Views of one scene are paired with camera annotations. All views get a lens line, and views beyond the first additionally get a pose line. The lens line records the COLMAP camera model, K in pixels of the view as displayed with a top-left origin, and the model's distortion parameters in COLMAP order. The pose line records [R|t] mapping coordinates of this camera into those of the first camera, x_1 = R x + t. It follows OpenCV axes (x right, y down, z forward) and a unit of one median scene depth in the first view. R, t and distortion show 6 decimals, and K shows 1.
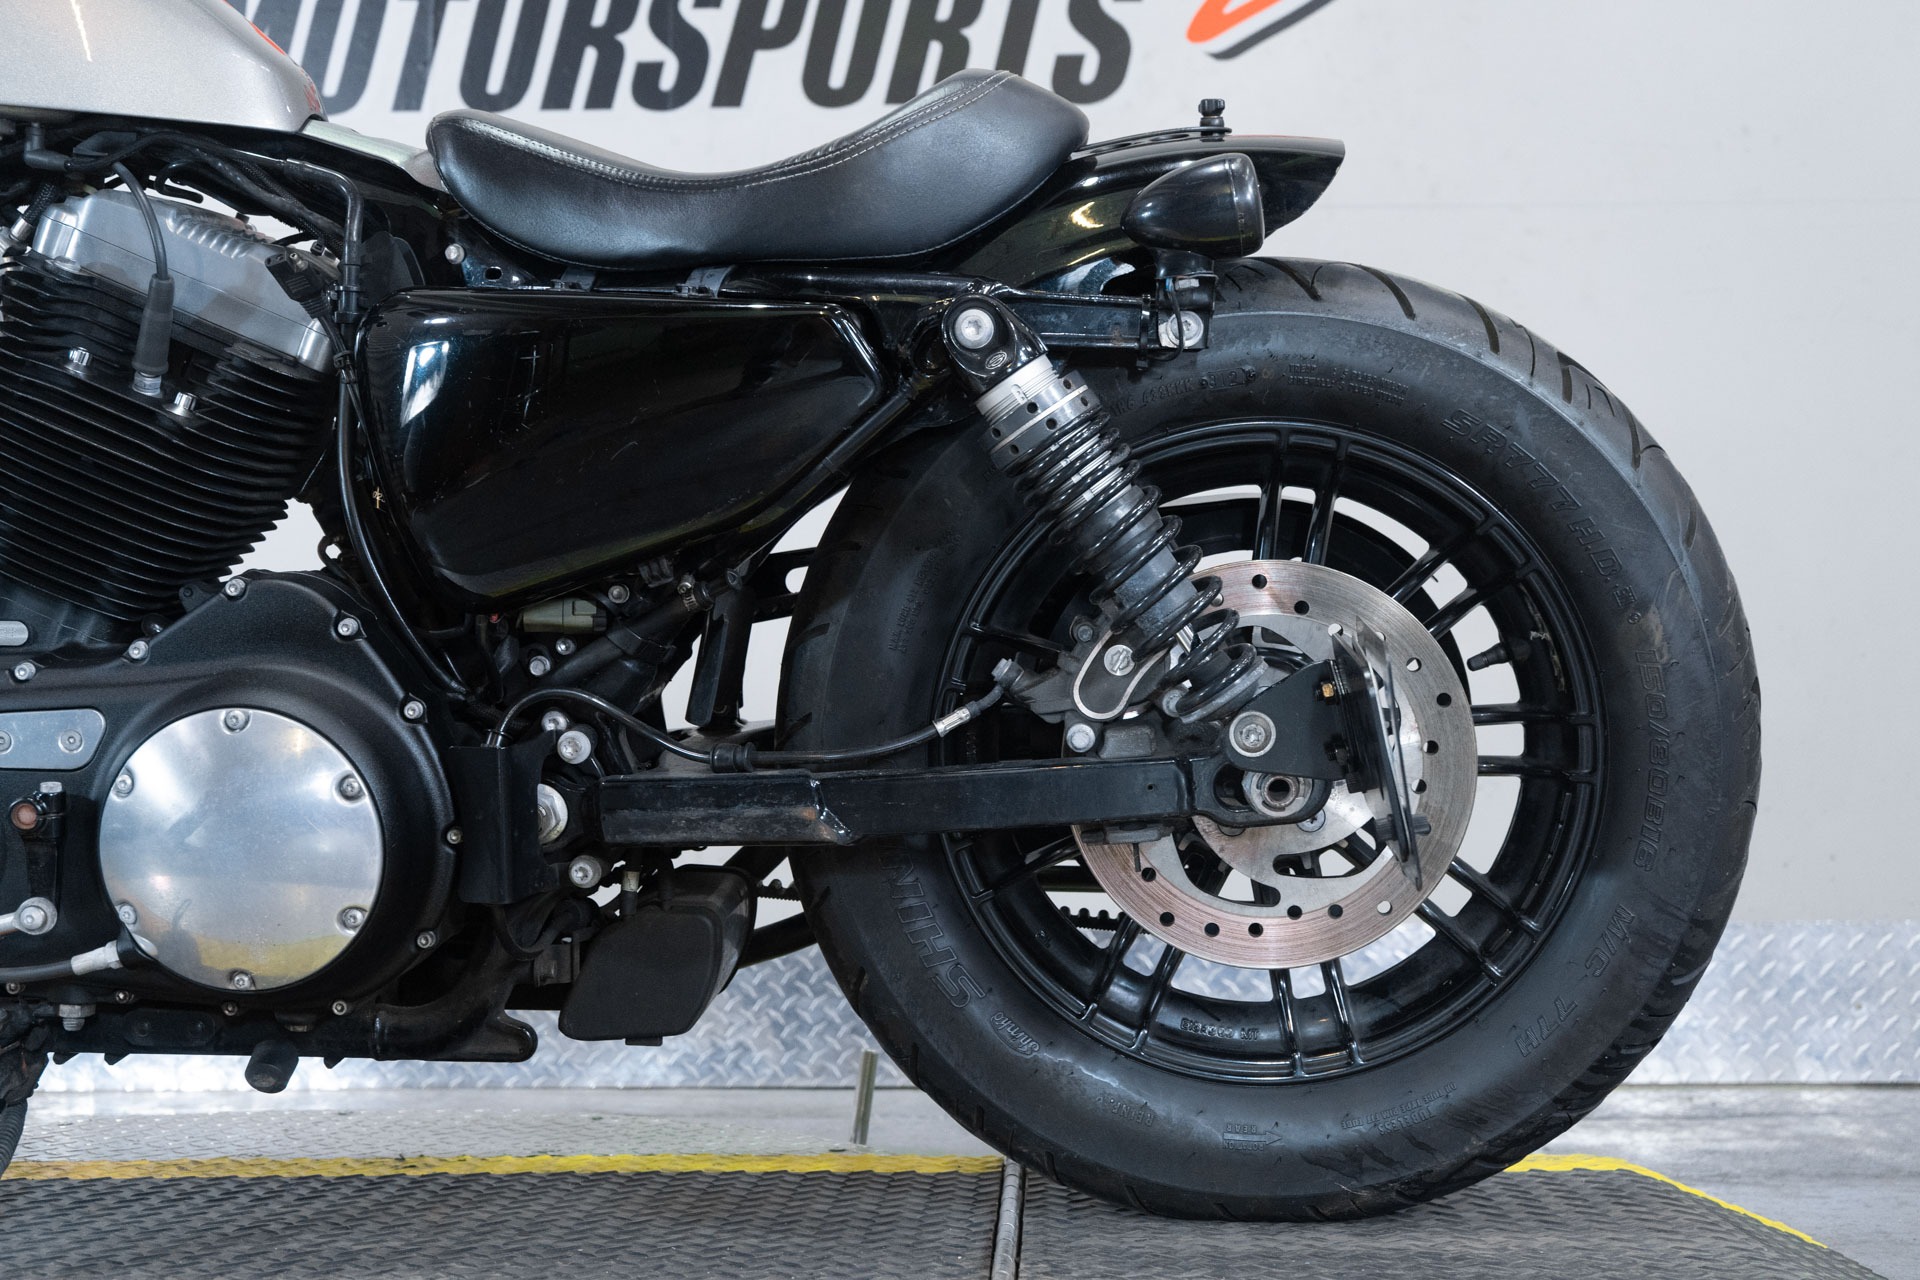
lens RADIAL K [[2349.0, 0, 1023.7], [0, 2349.0, 599.2], [0, 0, 1]] dist [0.029578, 0.000000]
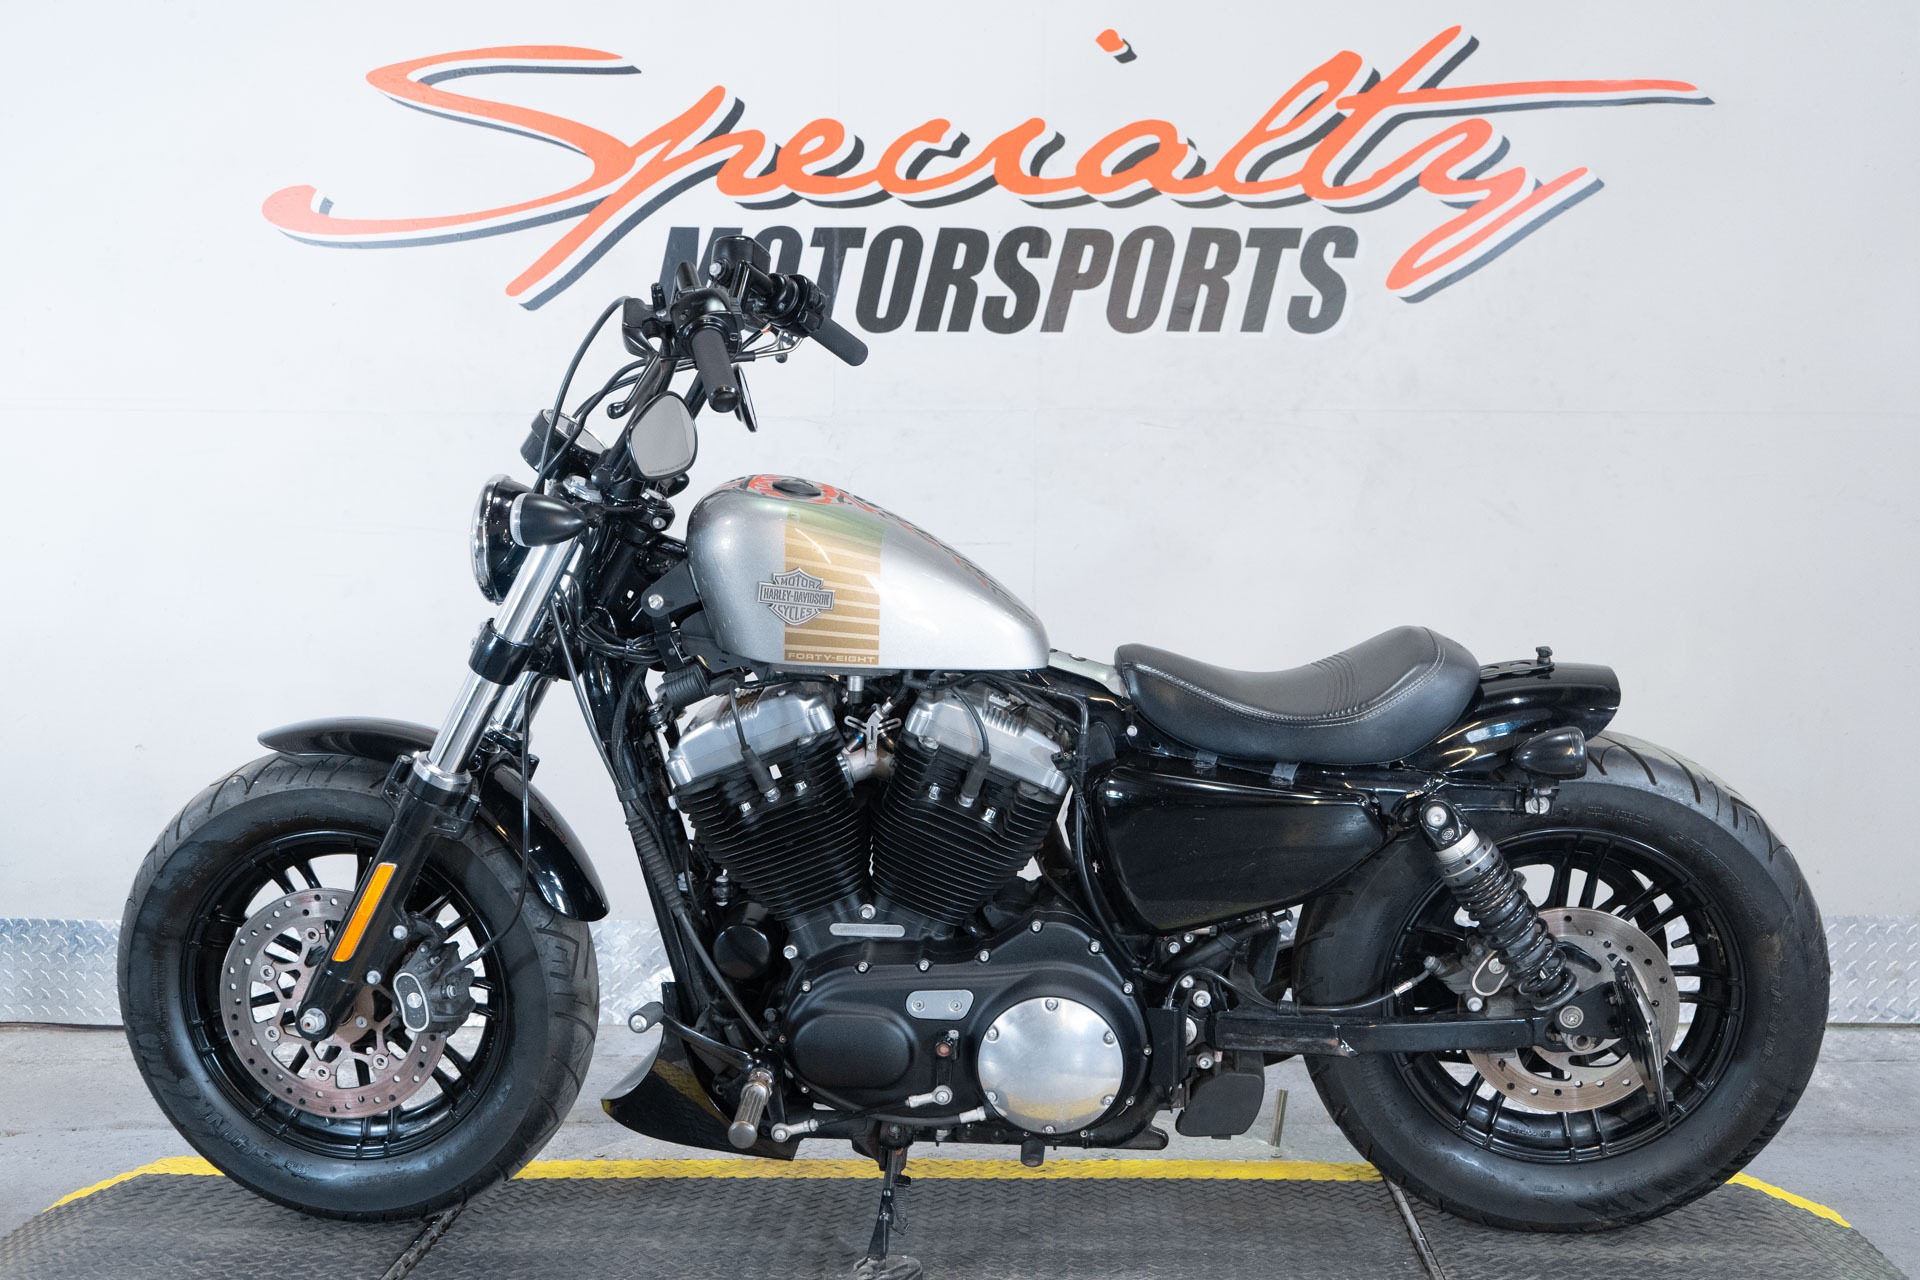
lens RADIAL K [[2349.0, 0, 971.9], [0, 2349.0, 630.5], [0, 0, 1]] dist [0.029578, 0.000000]
pose [[0.999885, 0.000741, 0.015140, -0.402620], [-0.003122, 0.987462, 0.157829, -0.525309], [-0.014834, -0.157858, 0.987350, -0.817542]]
